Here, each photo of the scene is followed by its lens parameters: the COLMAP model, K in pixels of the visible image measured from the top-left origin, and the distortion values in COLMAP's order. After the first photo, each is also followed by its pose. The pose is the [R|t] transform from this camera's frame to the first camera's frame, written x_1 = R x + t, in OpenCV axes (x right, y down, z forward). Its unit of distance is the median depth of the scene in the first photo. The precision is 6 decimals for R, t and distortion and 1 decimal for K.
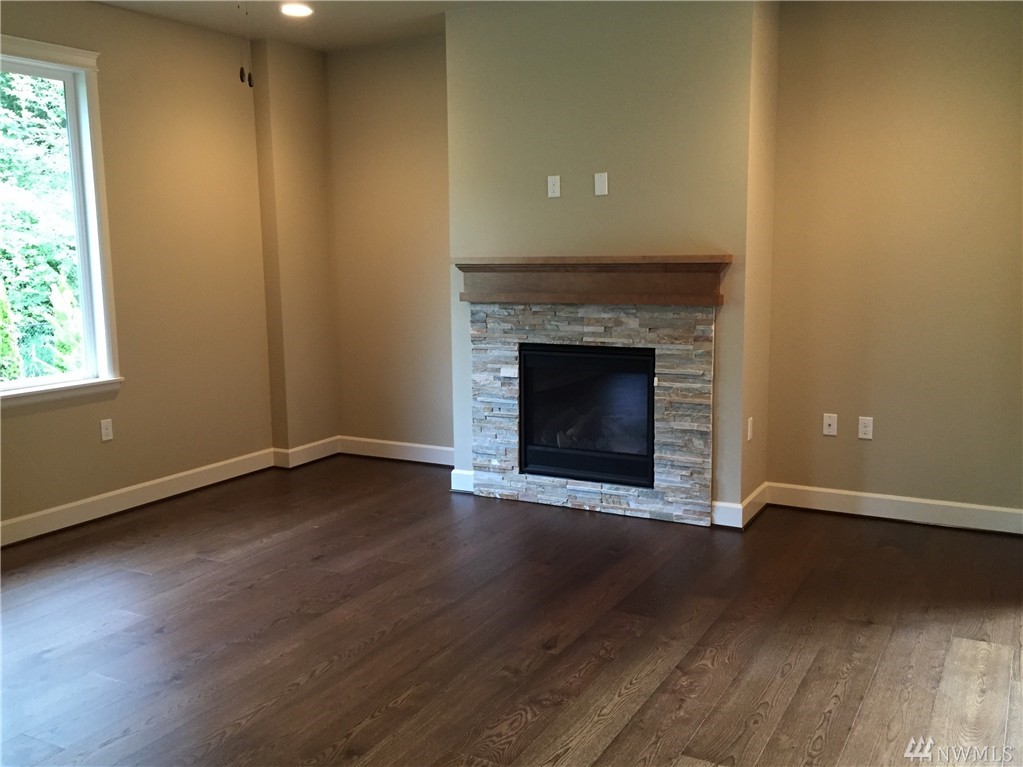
lens RADIAL K [[902.8, 0, 513.7], [0, 902.8, 383.9], [0, 0, 1]] dist [0.044058, -0.030243]
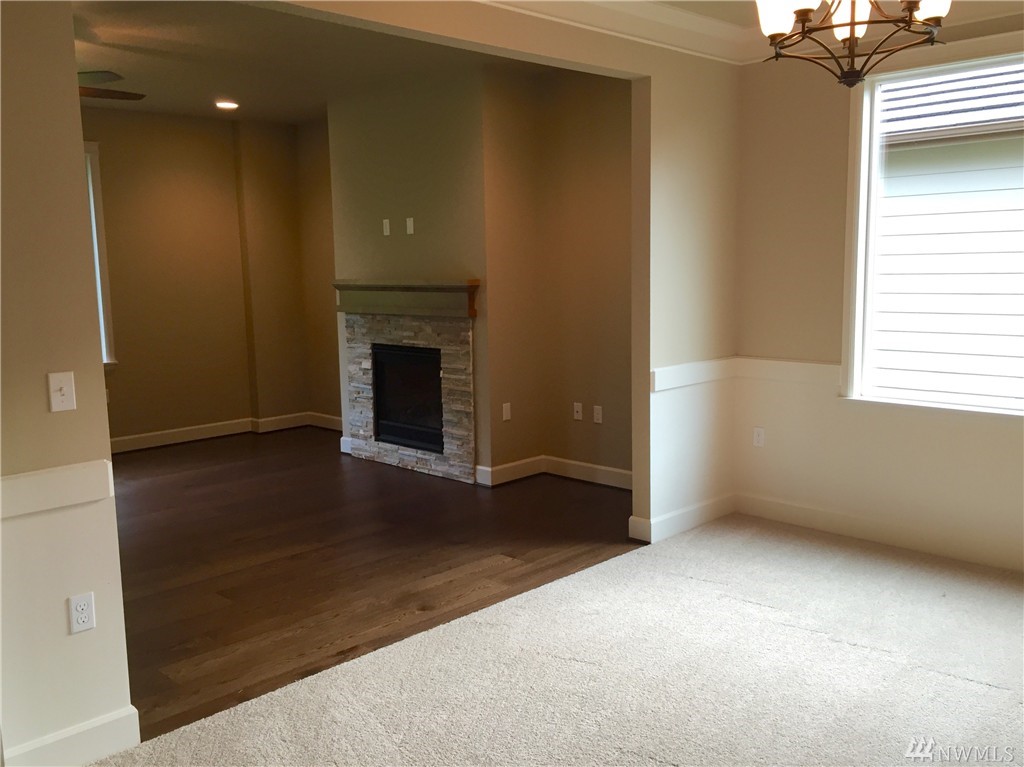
lens RADIAL K [[865.5, 0, 520.4], [0, 865.5, 388.2], [0, 0, 1]] dist [0.060764, -0.074073]
pose [[0.965963, 0.031786, -0.256720, 0.583544], [-0.031269, 0.999492, 0.006096, 0.007223], [0.256784, 0.002139, 0.966466, -0.200924]]
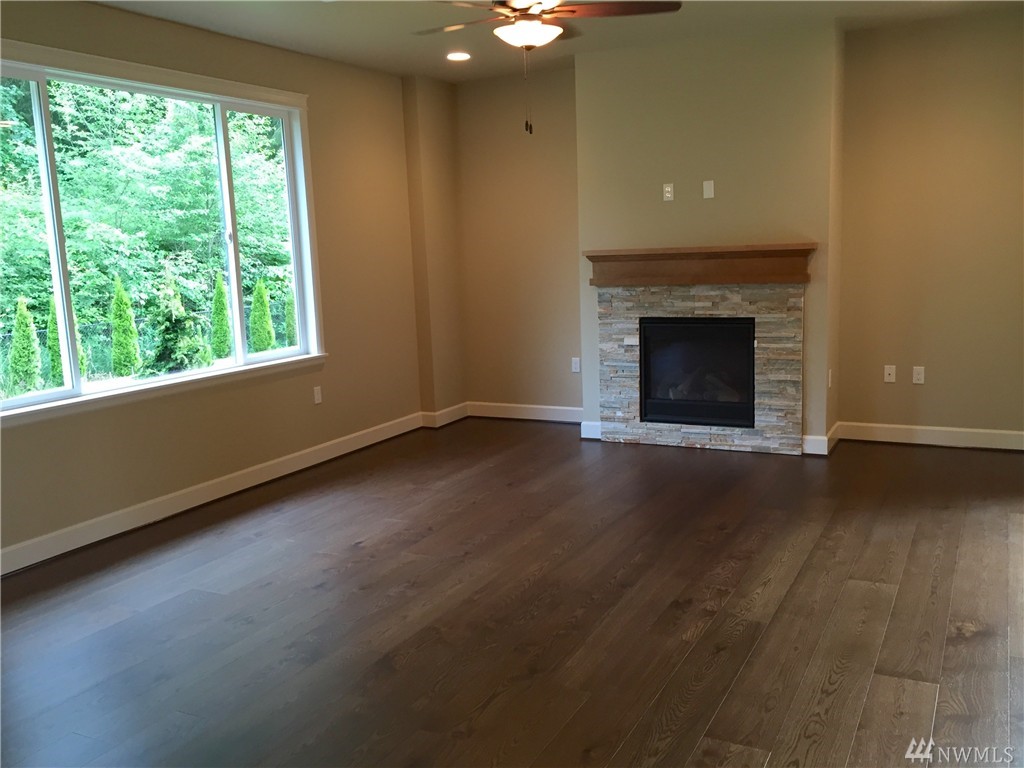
lens RADIAL K [[865.5, 0, 527.7], [0, 865.5, 387.2], [0, 0, 1]] dist [0.060764, -0.074073]
pose [[0.999259, -0.028341, 0.026045, -0.194137], [0.027938, 0.999486, 0.015724, 0.029943], [-0.026477, -0.014985, 0.999537, -0.215997]]
